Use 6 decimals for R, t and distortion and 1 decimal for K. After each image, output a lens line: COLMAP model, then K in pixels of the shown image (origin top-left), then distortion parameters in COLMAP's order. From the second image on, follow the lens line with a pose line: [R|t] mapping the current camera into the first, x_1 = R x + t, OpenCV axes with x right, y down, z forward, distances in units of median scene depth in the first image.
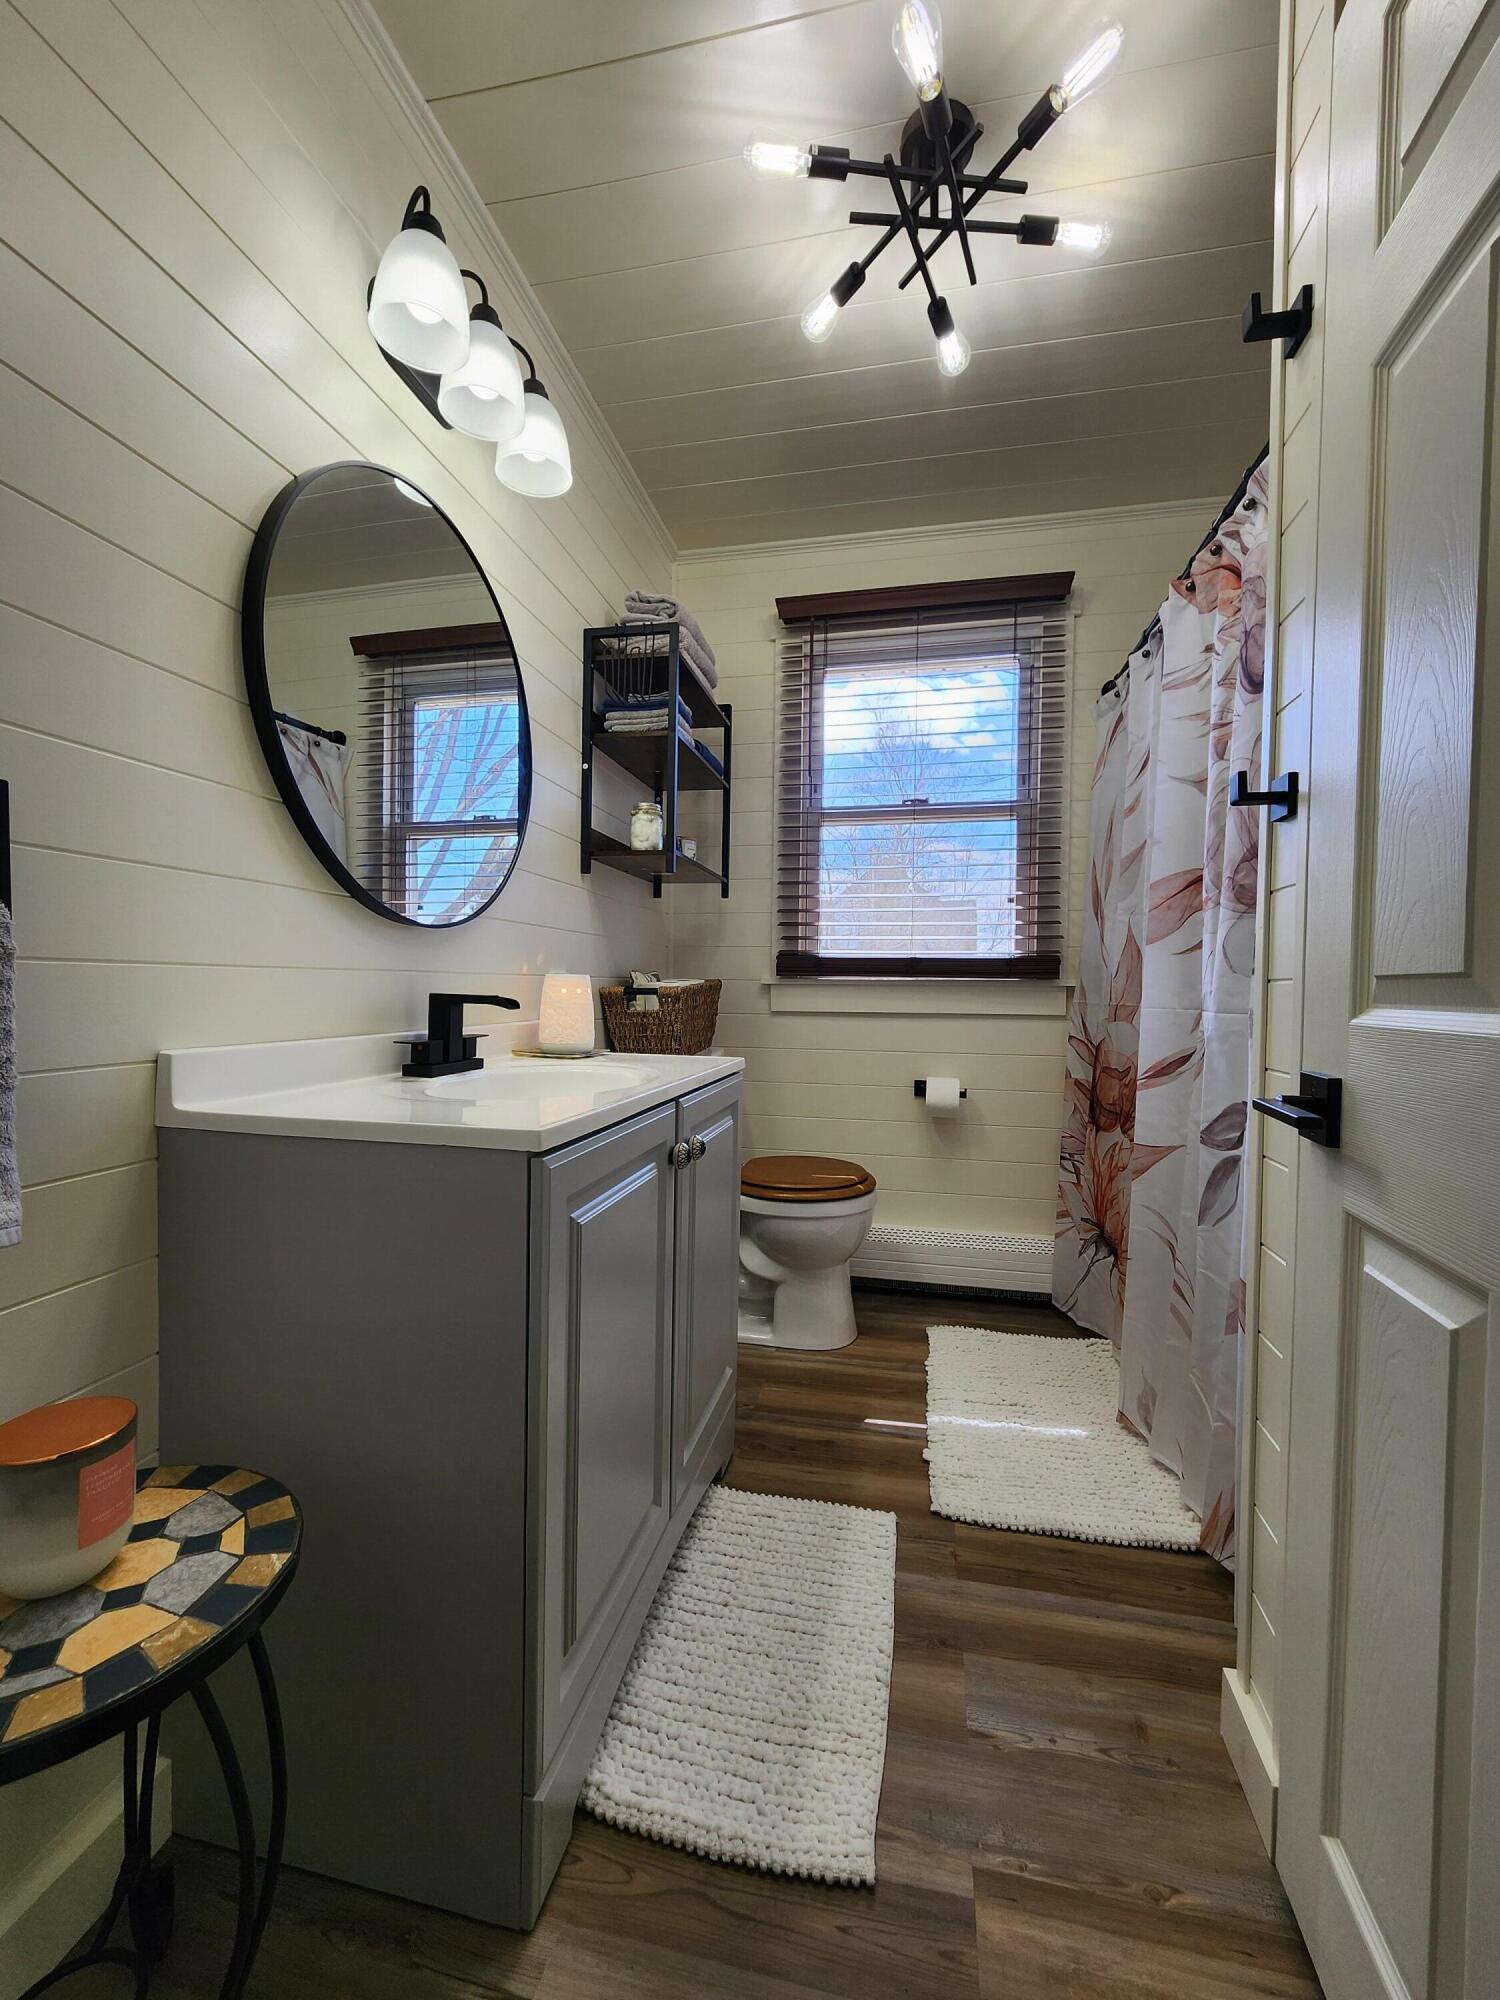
lens RADIAL K [[823.5, 0, 745.7], [0, 823.5, 1004.2], [0, 0, 1]] dist [-0.002116, 0.002943]
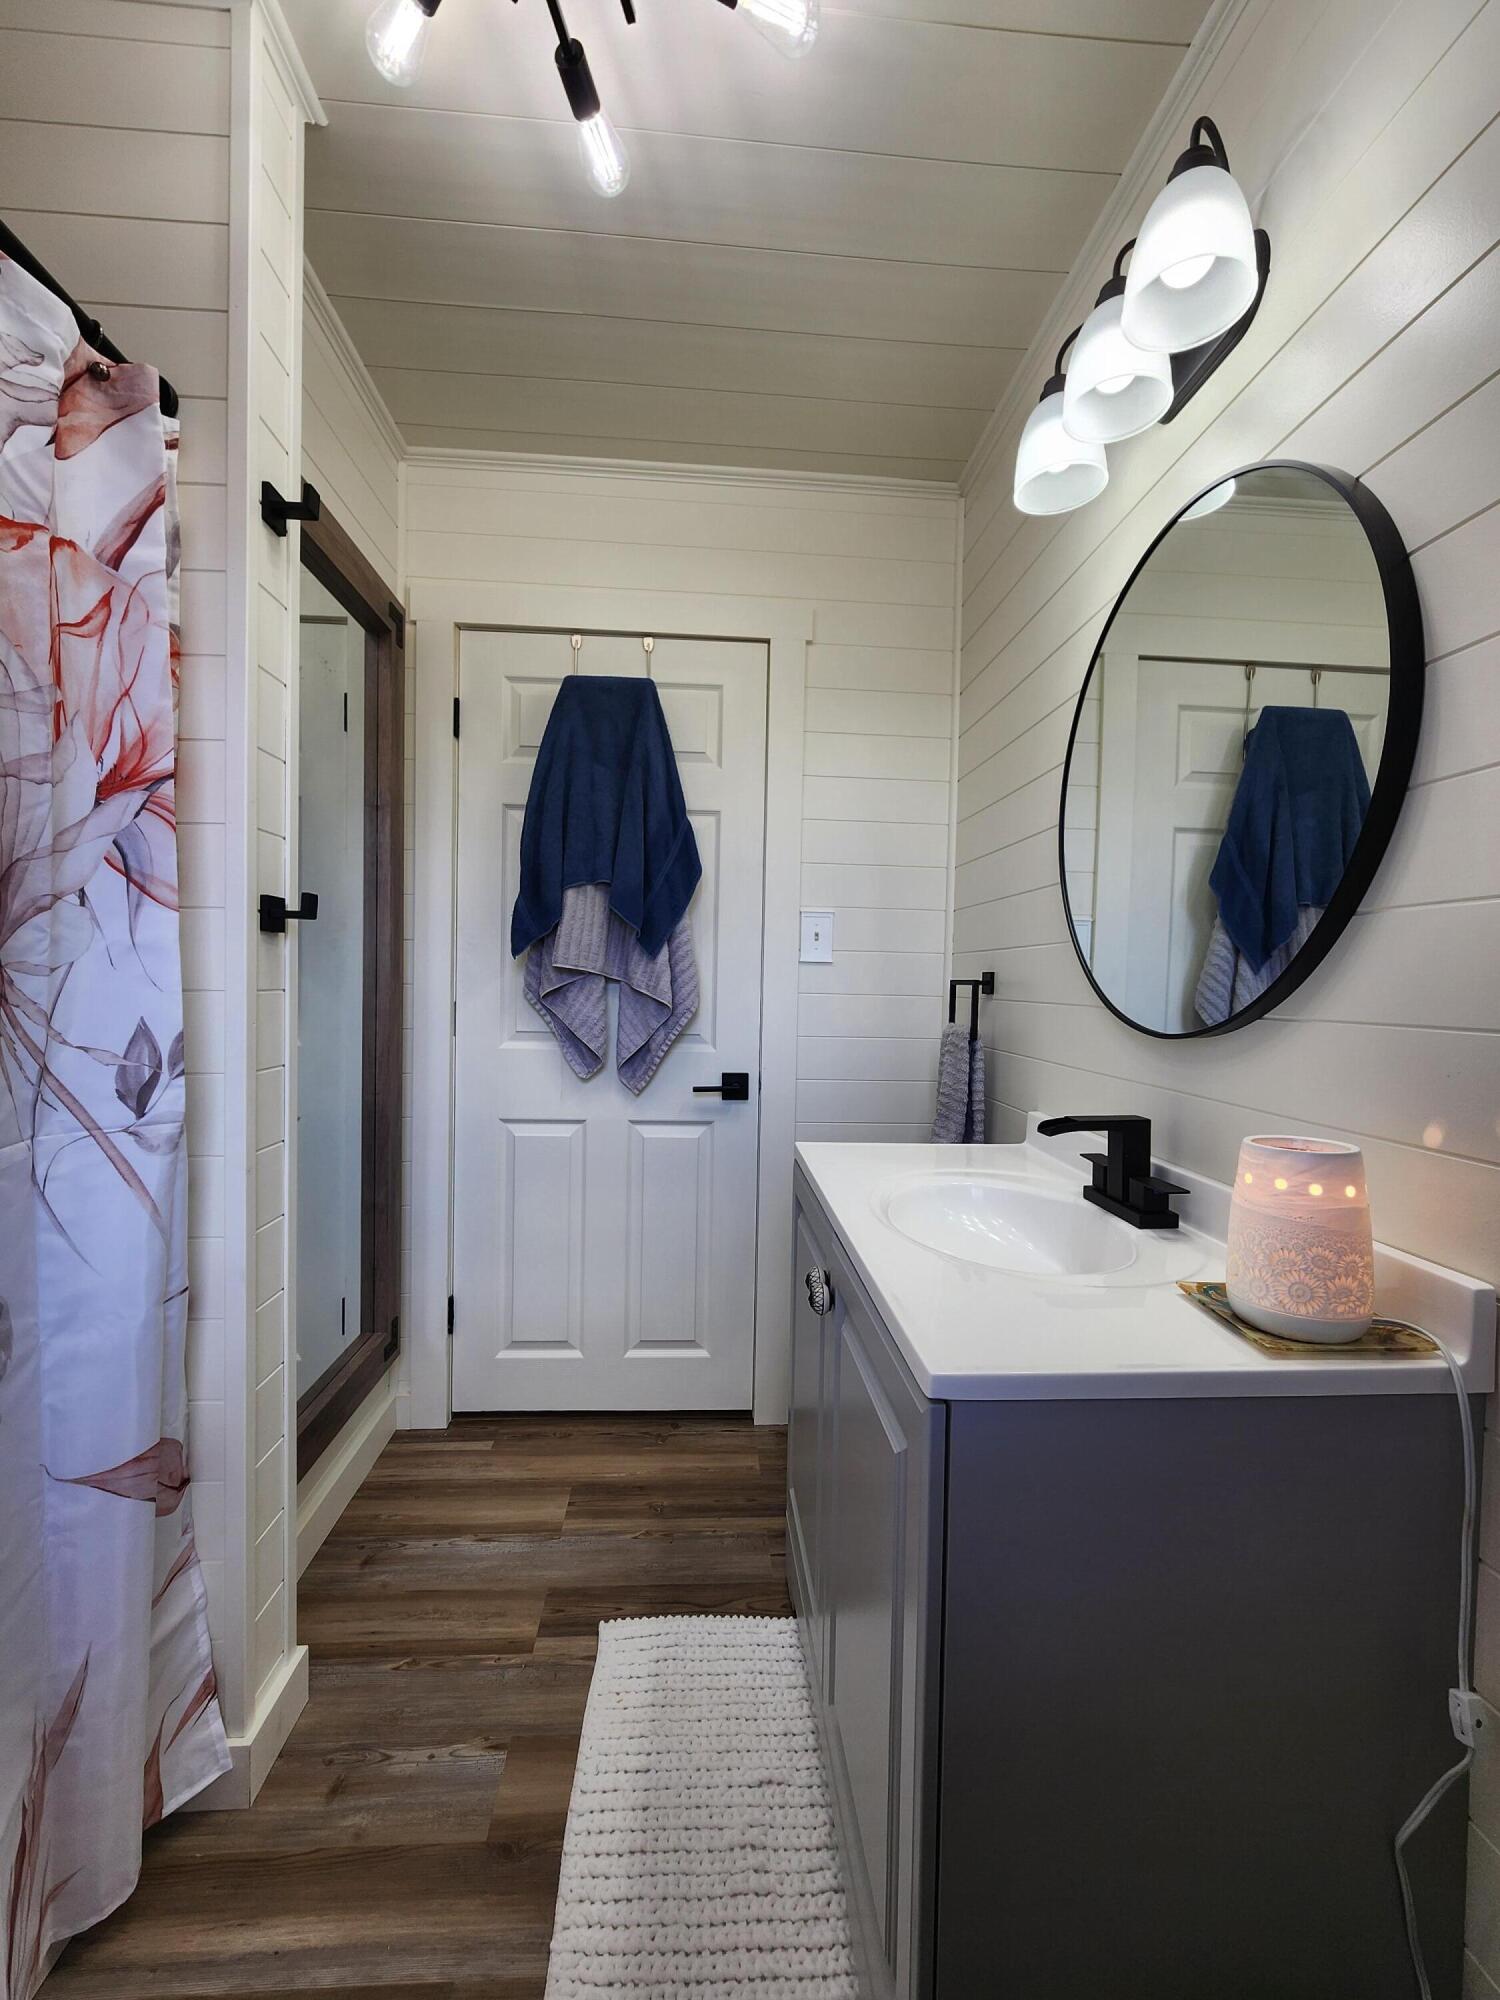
lens RADIAL K [[823.5, 0, 745.7], [0, 823.5, 1004.2], [0, 0, 1]] dist [-0.002116, 0.002943]
pose [[-0.961360, -0.026105, -0.274053, 0.291719], [-0.038490, 0.998462, 0.039912, -0.183900], [0.272590, 0.048918, -0.960886, 2.116640]]
